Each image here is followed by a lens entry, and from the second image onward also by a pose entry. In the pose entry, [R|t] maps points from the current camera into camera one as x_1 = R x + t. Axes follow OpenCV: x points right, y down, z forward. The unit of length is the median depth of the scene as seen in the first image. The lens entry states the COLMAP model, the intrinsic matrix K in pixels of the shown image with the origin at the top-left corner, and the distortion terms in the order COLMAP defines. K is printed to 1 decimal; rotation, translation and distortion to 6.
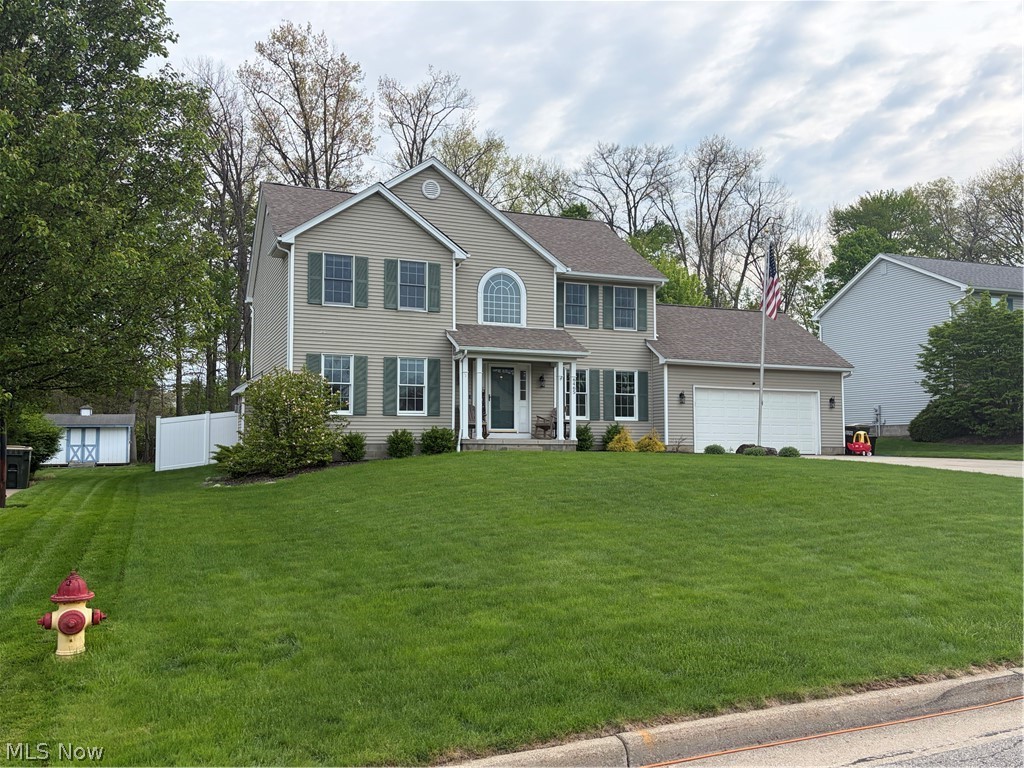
lens RADIAL K [[852.4, 0, 506.5], [0, 852.4, 386.9], [0, 0, 1]] dist [0.054466, -0.039347]
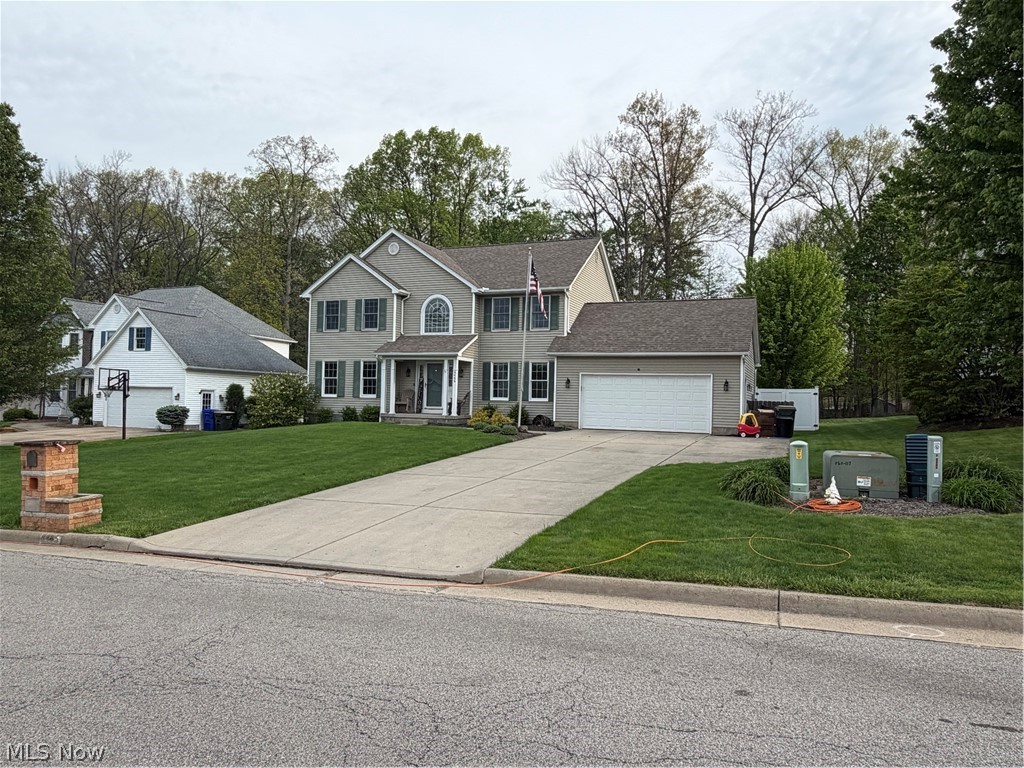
lens RADIAL K [[700.1, 0, 513.9], [0, 700.1, 385.0], [0, 0, 1]] dist [-0.012096, -0.000355]
pose [[0.706279, -0.006550, -0.707904, 0.865368], [0.025608, 0.999539, 0.016301, -0.002607], [0.707471, -0.029641, 0.706121, 0.241721]]
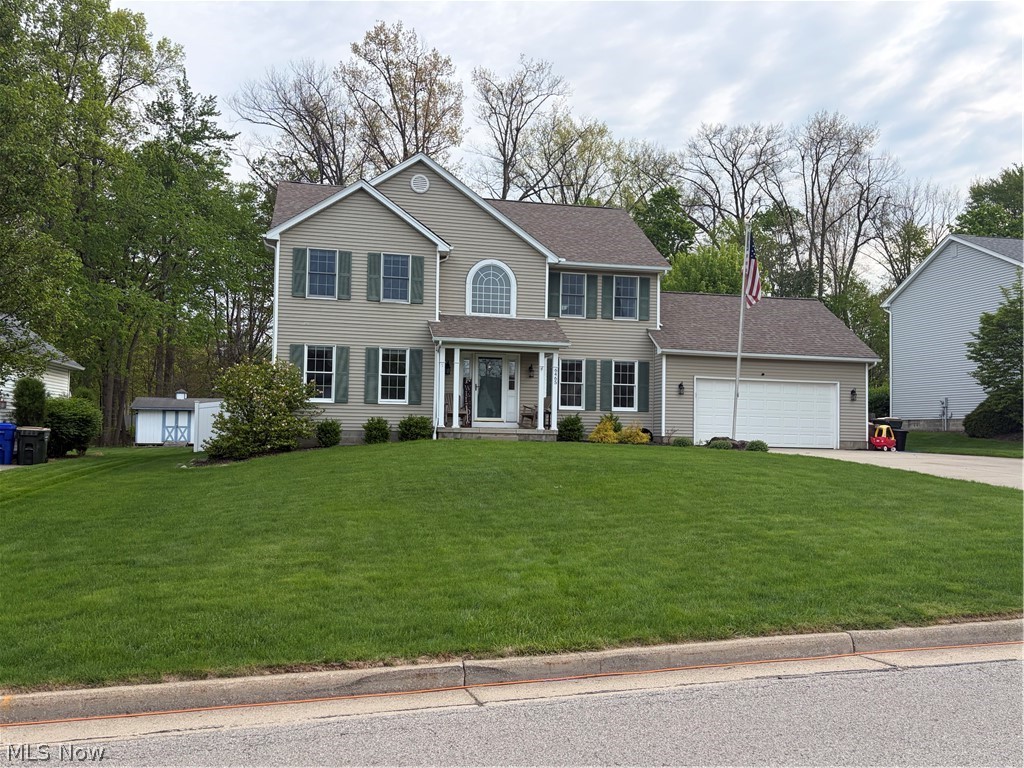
lens RADIAL K [[852.4, 0, 507.1], [0, 852.4, 383.5], [0, 0, 1]] dist [0.054466, -0.039347]
pose [[0.986524, 0.007655, -0.163438, 0.169839], [-0.005707, 0.999907, 0.012382, -0.004048], [0.163518, -0.011282, 0.986476, -0.000151]]
